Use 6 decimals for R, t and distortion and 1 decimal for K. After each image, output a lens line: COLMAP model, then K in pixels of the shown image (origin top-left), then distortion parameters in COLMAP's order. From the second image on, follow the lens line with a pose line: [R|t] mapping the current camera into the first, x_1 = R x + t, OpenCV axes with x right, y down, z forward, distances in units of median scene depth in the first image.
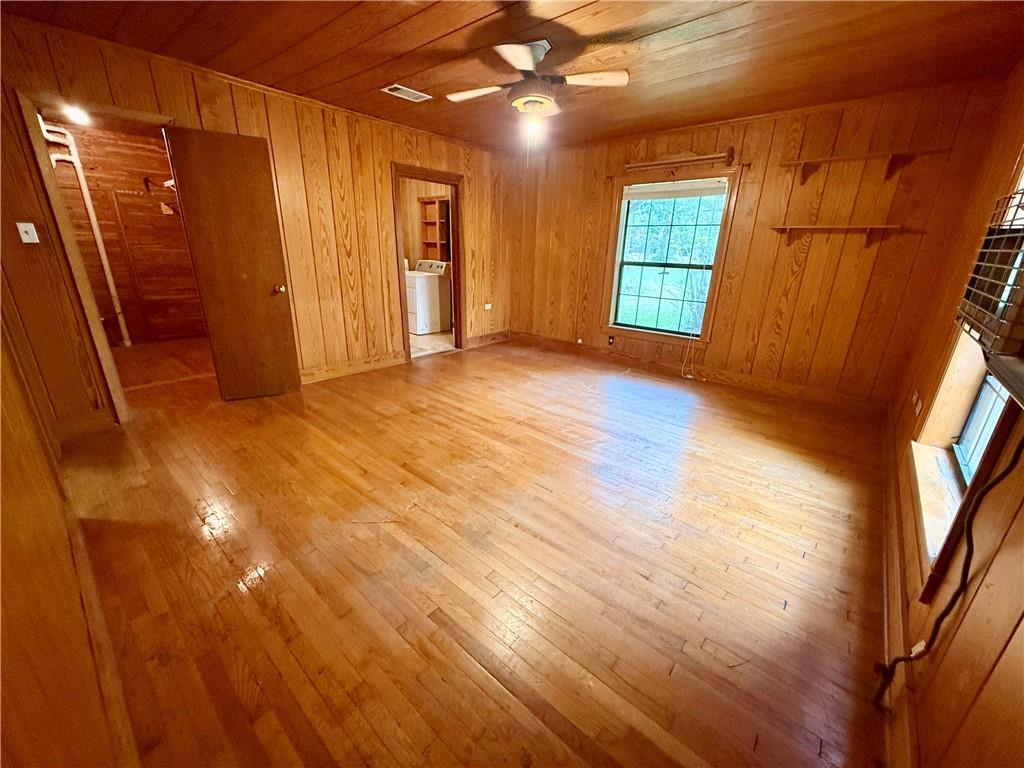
lens RADIAL K [[408.1, 0, 512.7], [0, 408.1, 385.9], [0, 0, 1]] dist [-0.002760, 0.000544]
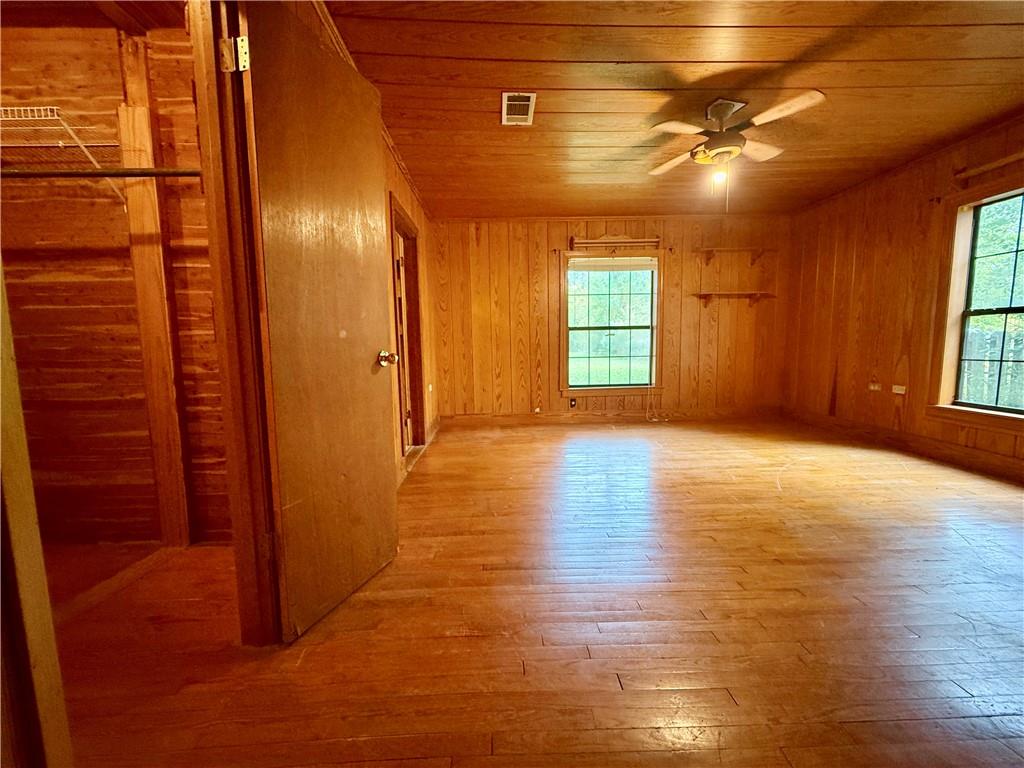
lens RADIAL K [[408.1, 0, 510.8], [0, 408.1, 385.7], [0, 0, 1]] dist [-0.002760, 0.000544]
pose [[0.736896, -0.107732, 0.667367, -0.694913], [0.253179, 0.959350, -0.124690, -0.086072], [-0.626806, 0.260847, 0.734216, 0.459249]]
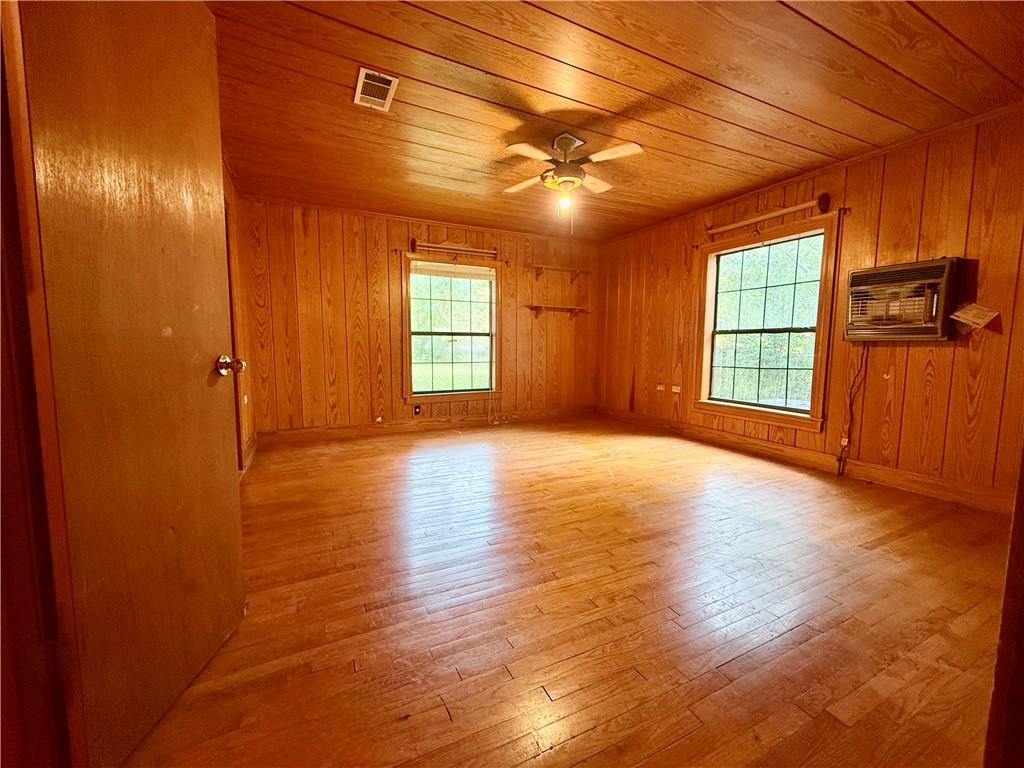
lens RADIAL K [[408.1, 0, 510.9], [0, 408.1, 385.8], [0, 0, 1]] dist [-0.002760, 0.000544]
pose [[0.387878, -0.110783, 0.915029, -0.716512], [0.304487, 0.952417, -0.013761, -0.111608], [-0.869965, 0.283952, 0.403153, 0.525634]]
